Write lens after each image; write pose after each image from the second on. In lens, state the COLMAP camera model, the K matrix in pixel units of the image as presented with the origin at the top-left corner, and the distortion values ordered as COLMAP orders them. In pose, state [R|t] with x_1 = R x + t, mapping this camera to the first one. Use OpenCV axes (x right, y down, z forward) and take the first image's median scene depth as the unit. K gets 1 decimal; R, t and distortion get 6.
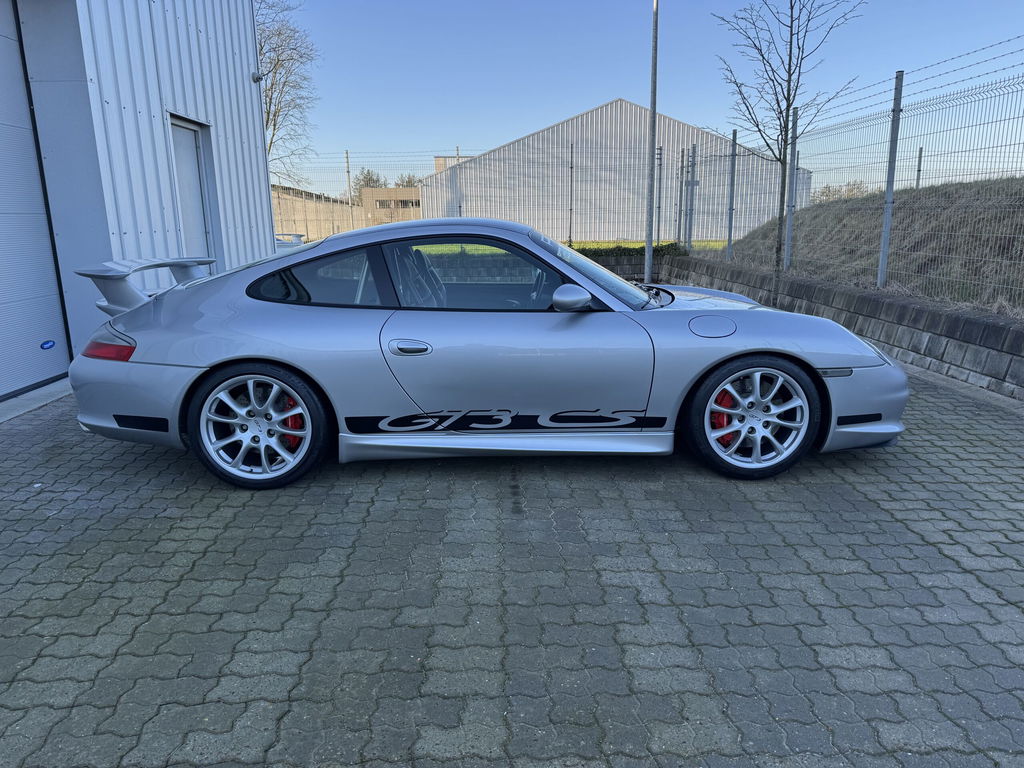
lens RADIAL K [[715.1, 0, 509.7], [0, 715.1, 383.9], [0, 0, 1]] dist [0.017184, -0.018118]
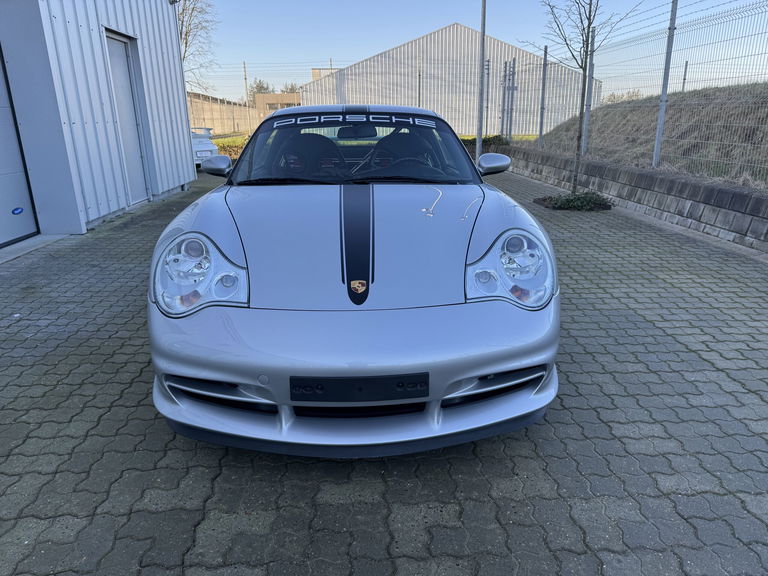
lens RADIAL K [[539.9, 0, 384.0], [0, 539.9, 288.0], [0, 0, 1]] dist [0.002744, -0.004599]
pose [[0.999699, -0.006234, 0.023742, -0.008647], [0.004410, 0.997091, 0.076096, 0.012638], [-0.024147, -0.075969, 0.996818, 0.005894]]
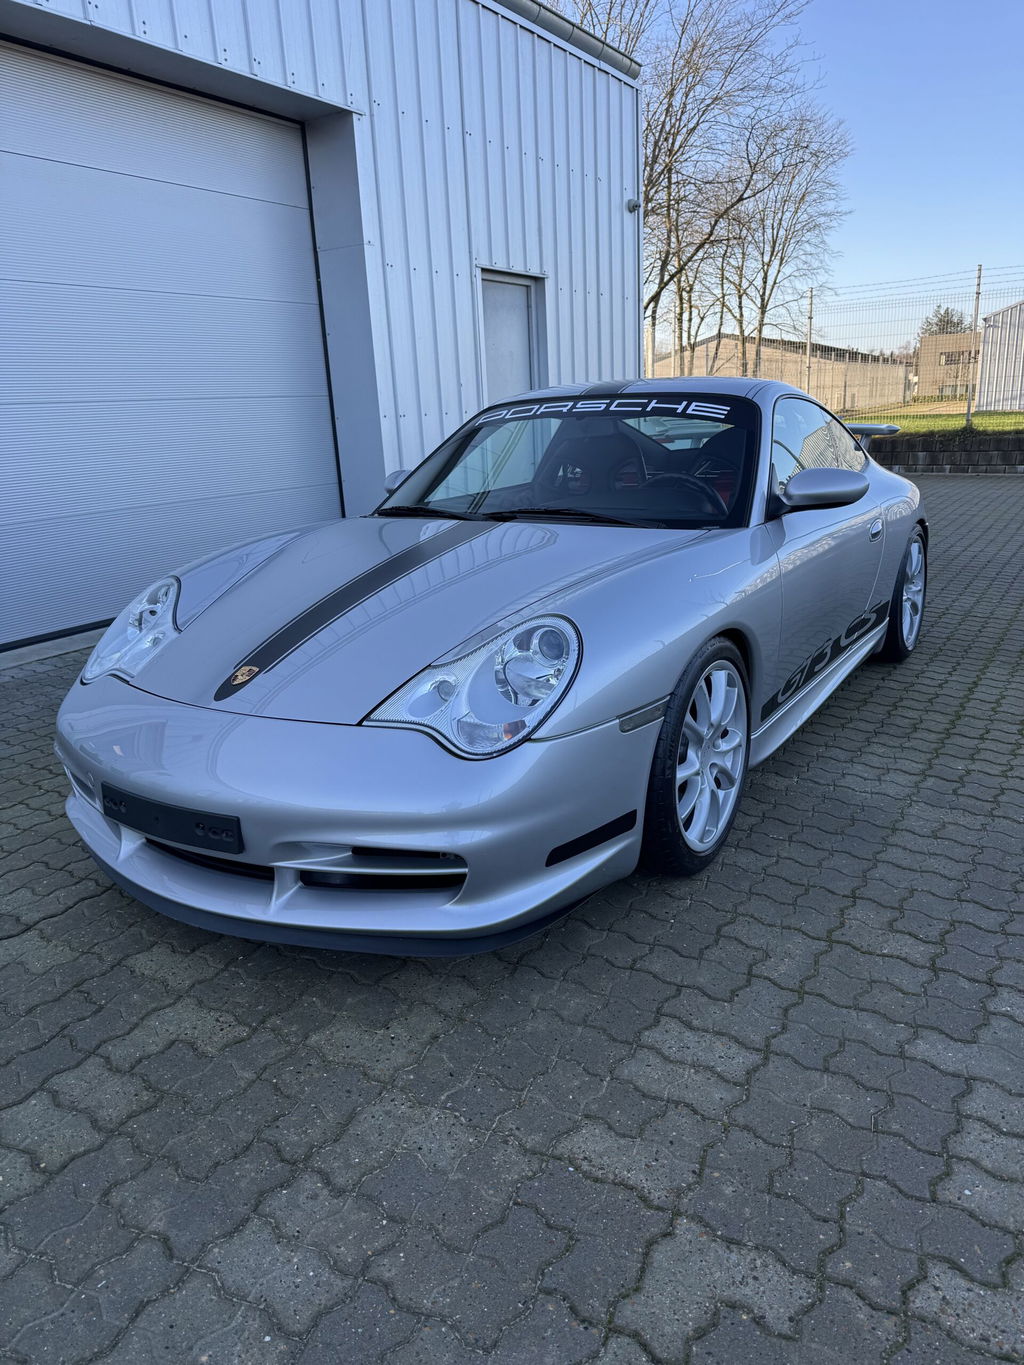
lens RADIAL K [[959.6, 0, 511.9], [0, 959.6, 694.9], [0, 0, 1]] dist [0.002744, -0.004599]
pose [[0.827206, 0.136149, -0.545154, 0.293895], [-0.090228, 0.989796, 0.110286, -0.008587], [0.554607, -0.042041, 0.831050, 0.070604]]
